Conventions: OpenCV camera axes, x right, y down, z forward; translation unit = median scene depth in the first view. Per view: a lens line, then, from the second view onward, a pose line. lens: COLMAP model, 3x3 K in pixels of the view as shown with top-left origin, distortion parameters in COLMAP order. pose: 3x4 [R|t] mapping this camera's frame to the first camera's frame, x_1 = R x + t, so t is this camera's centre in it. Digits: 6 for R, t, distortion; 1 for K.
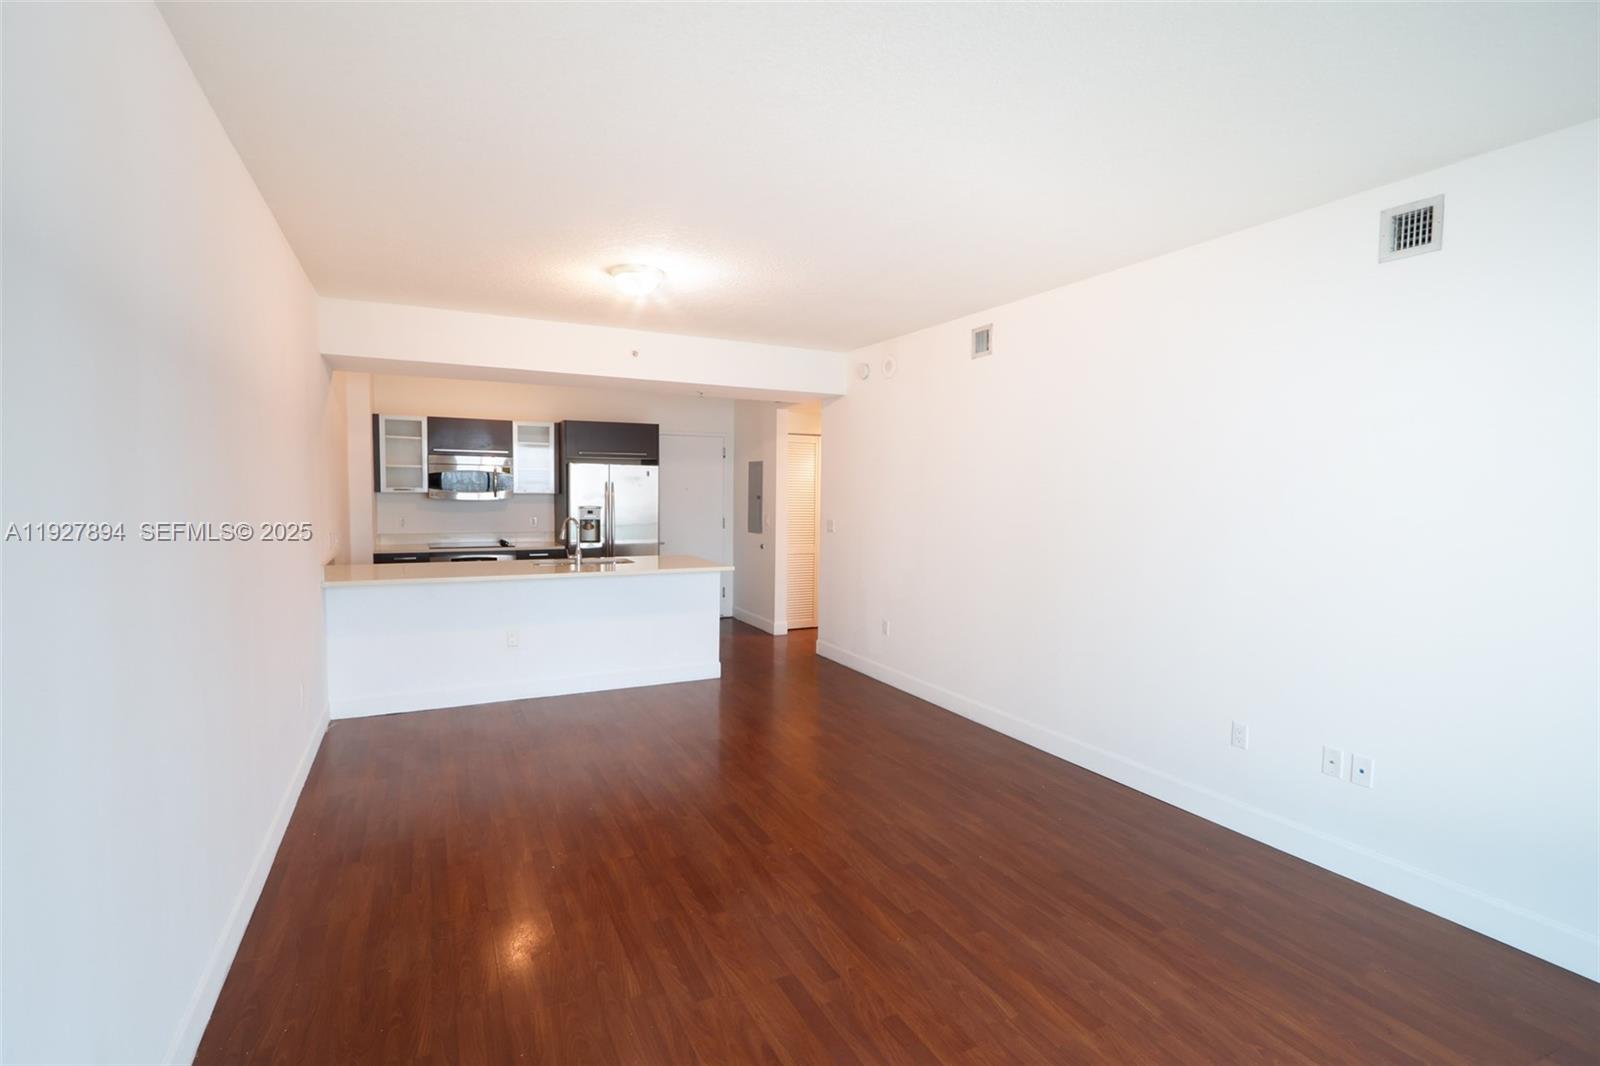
lens RADIAL K [[787.4, 0, 743.6], [0, 787.4, 525.4], [0, 0, 1]] dist [-0.002146, -0.000567]
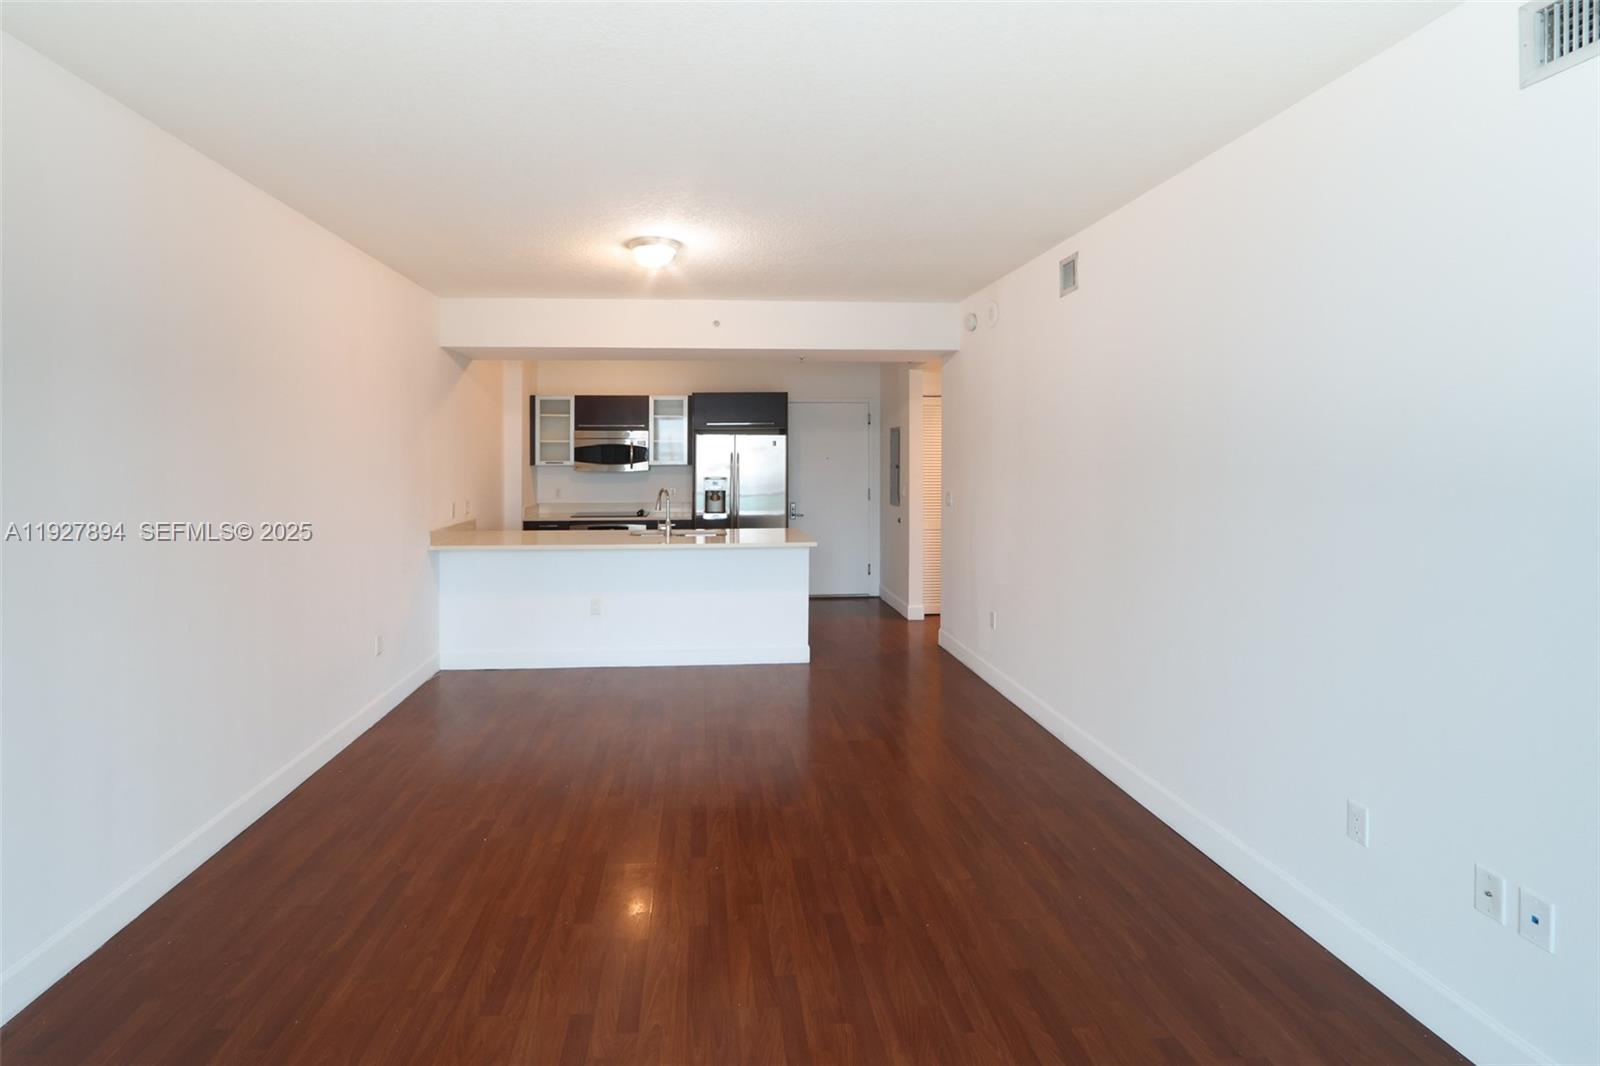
lens RADIAL K [[787.4, 0, 728.7], [0, 787.4, 448.3], [0, 0, 1]] dist [-0.002146, -0.000567]
pose [[0.914888, -0.018632, -0.403277, 0.256346], [-0.004645, 0.998382, -0.056664, -0.005032], [0.403681, 0.053715, 0.913322, 0.101857]]
